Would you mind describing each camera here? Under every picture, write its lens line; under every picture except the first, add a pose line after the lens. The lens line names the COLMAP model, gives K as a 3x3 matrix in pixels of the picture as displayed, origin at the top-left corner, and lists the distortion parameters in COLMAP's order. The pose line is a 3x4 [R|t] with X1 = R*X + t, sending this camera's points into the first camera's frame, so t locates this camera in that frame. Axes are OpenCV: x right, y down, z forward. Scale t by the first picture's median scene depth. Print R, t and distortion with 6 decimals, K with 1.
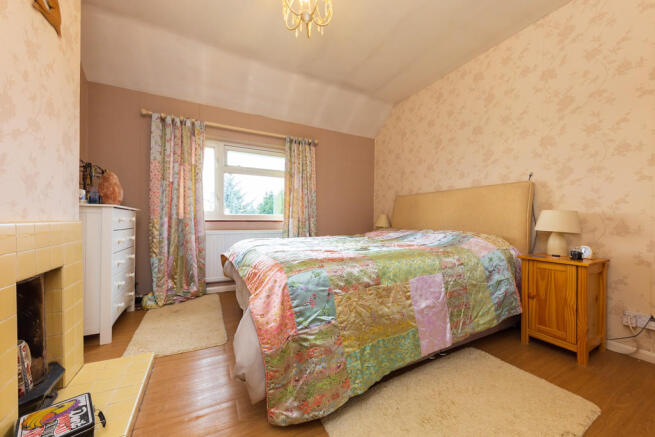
lens RADIAL K [[235.0, 0, 327.5], [0, 235.0, 218.5], [0, 0, 1]] dist [-0.006926, -0.000183]
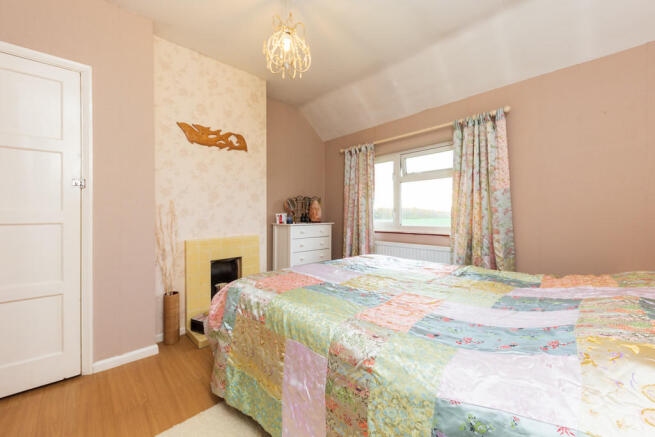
lens RADIAL K [[281.5, 0, 343.4], [0, 281.5, 202.9], [0, 0, 1]] dist [0.013358, 0.000035]
pose [[0.263818, -0.036546, -0.963880, 0.731383], [0.016454, 0.999307, -0.033386, -0.085688], [0.964432, -0.007052, 0.264237, 0.515703]]
